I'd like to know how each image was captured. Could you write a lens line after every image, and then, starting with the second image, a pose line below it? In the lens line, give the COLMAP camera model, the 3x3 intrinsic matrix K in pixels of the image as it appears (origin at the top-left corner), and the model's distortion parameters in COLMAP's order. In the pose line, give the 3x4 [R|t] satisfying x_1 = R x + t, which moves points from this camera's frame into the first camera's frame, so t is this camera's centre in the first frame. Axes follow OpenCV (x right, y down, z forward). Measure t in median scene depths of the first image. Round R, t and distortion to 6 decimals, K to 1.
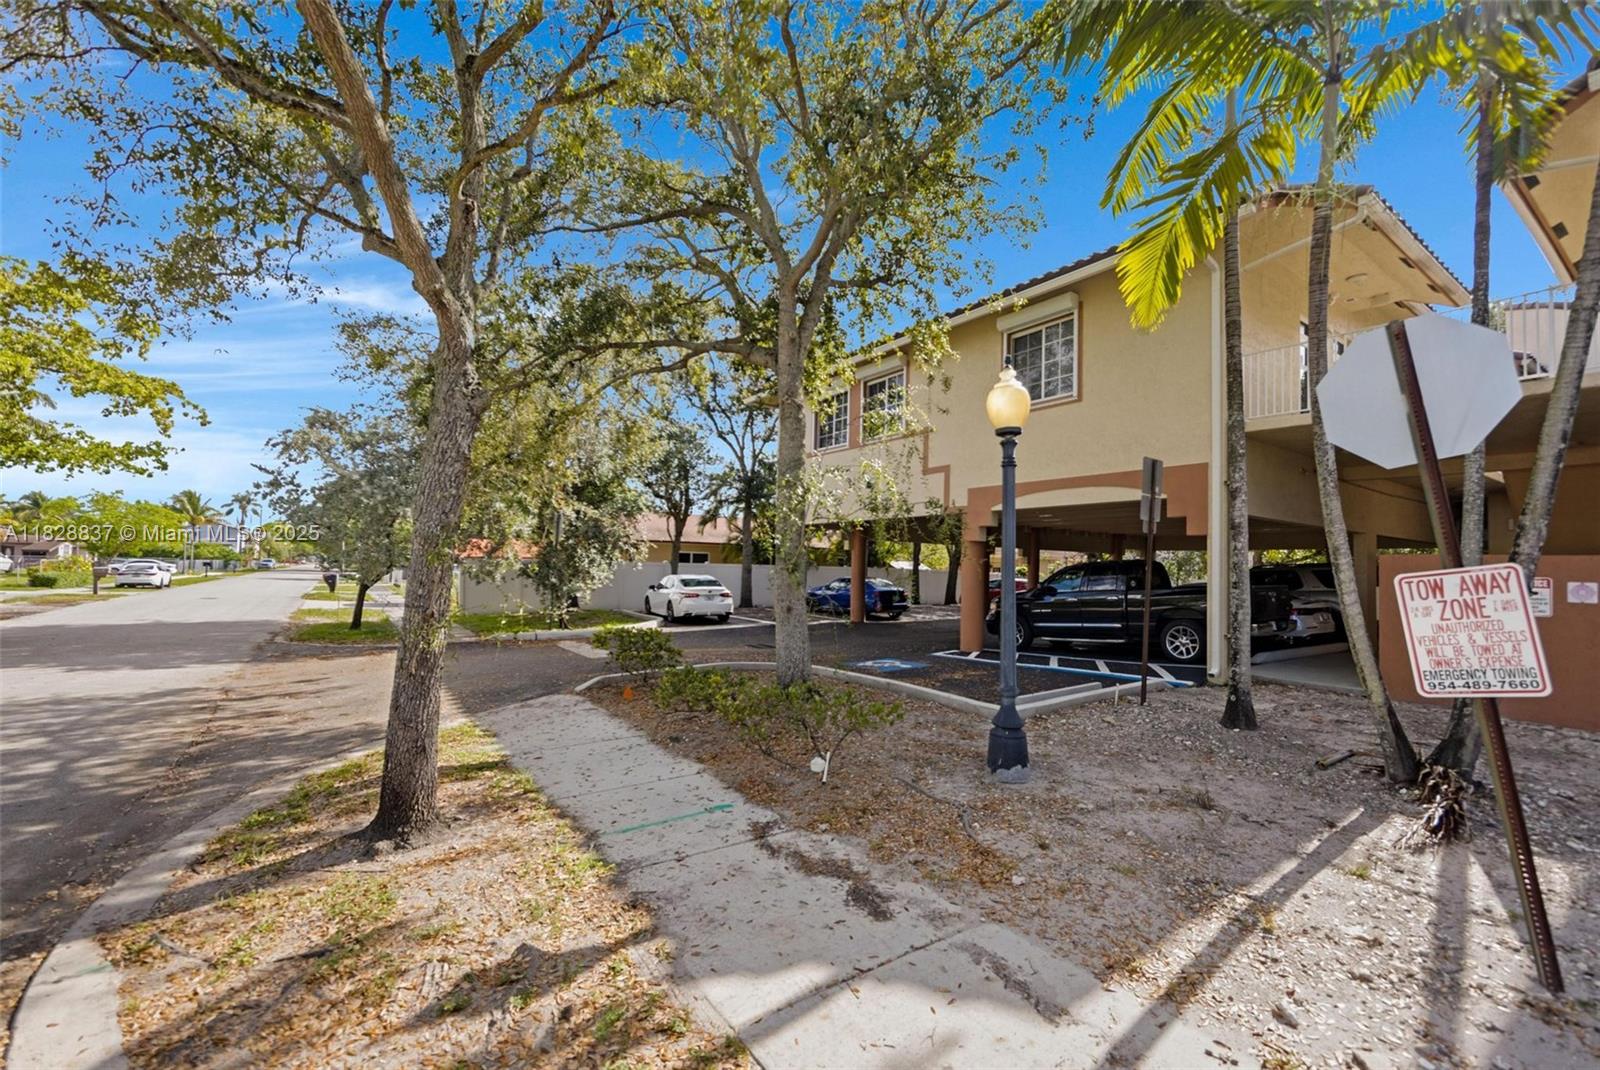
lens RADIAL K [[629.8, 0, 800.5], [0, 629.8, 552.6], [0, 0, 1]] dist [-0.008895, -0.000045]
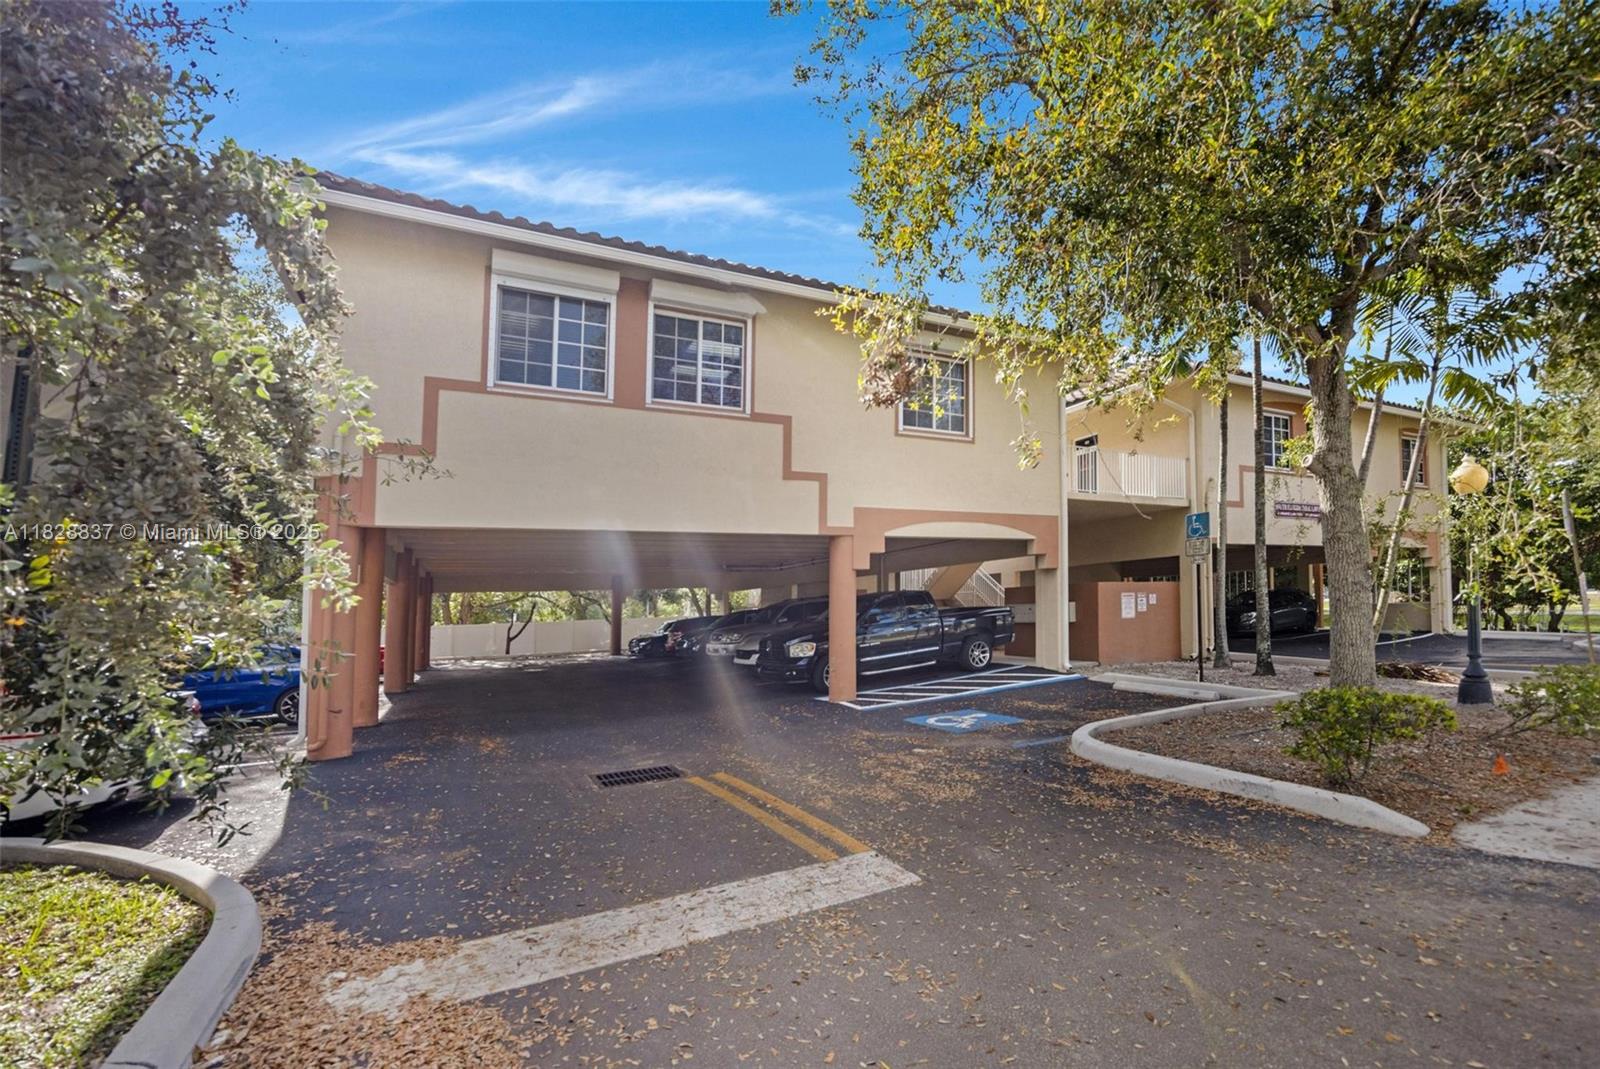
lens RADIAL K [[639.7, 0, 800.0], [0, 639.7, 534.5], [0, 0, 1]] dist [-0.001555, -0.000309]
pose [[0.189104, 0.037349, 0.981246, -0.536733], [-0.013485, 0.999281, -0.035437, -0.033196], [-0.981864, -0.006531, 0.189472, 0.849513]]
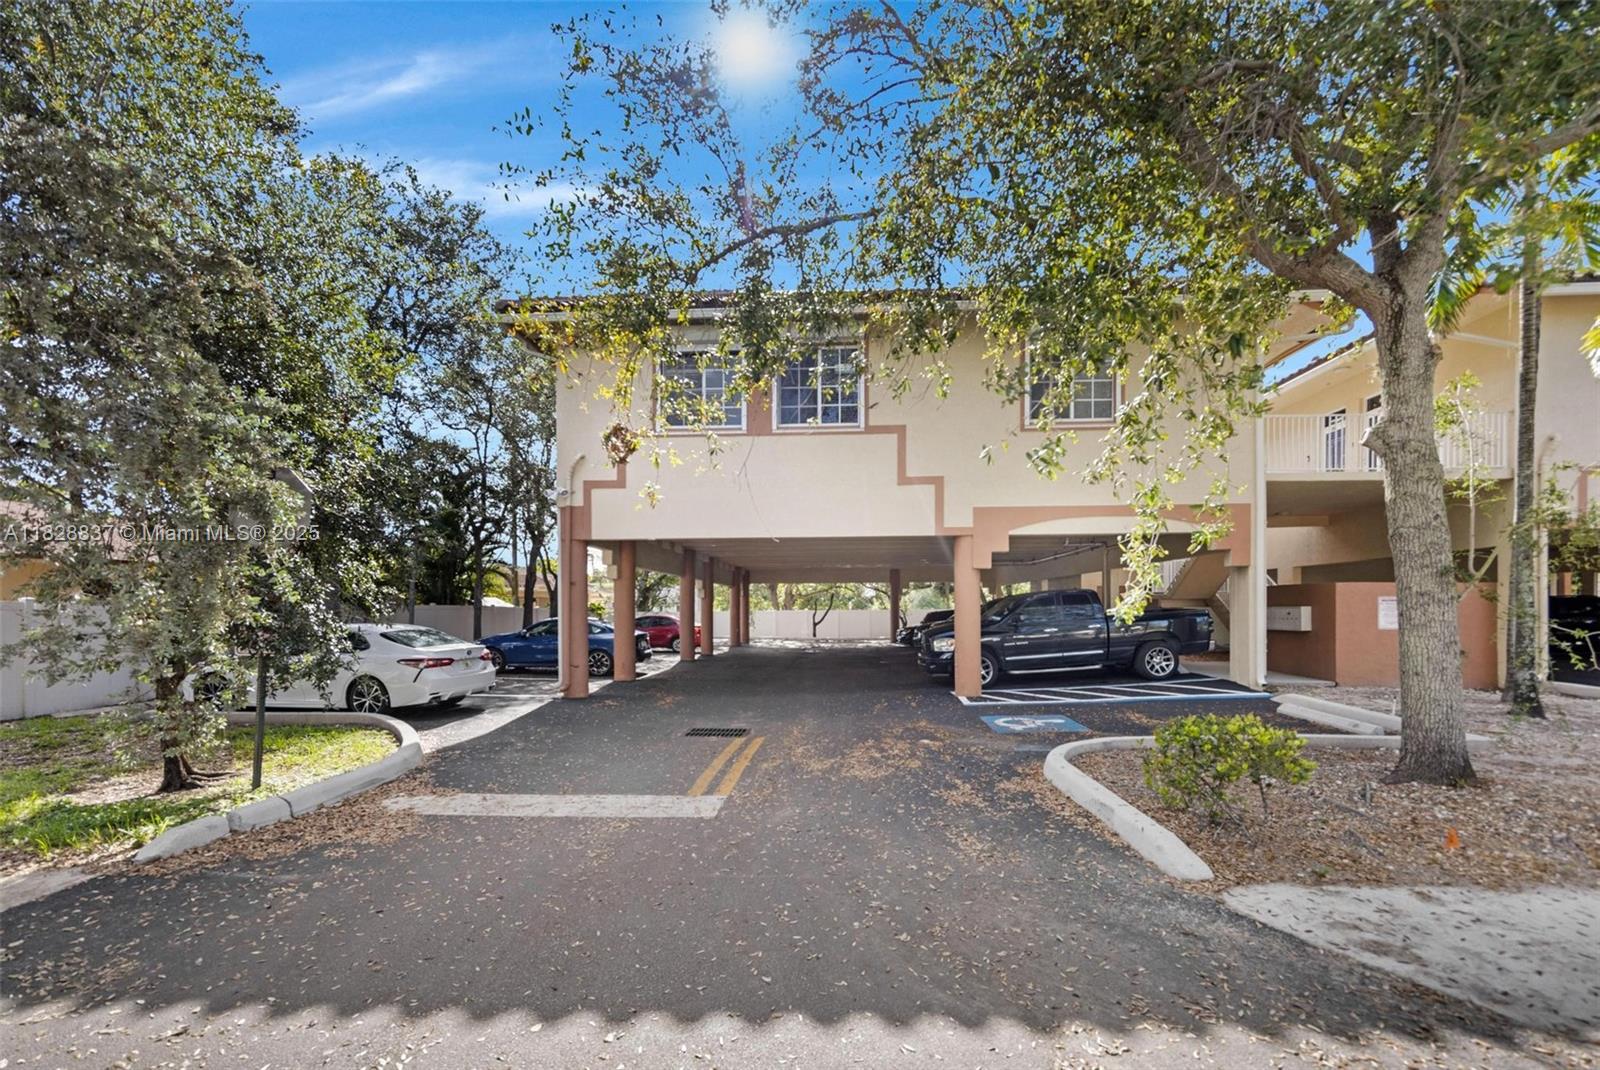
lens RADIAL K [[629.8, 0, 800.5], [0, 629.8, 552.6], [0, 0, 1]] dist [-0.008895, -0.000045]
pose [[0.640598, -0.008261, 0.767832, -0.492583], [0.003697, 0.999964, 0.007675, -0.045658], [-0.767868, -0.002078, 0.640605, 0.597355]]
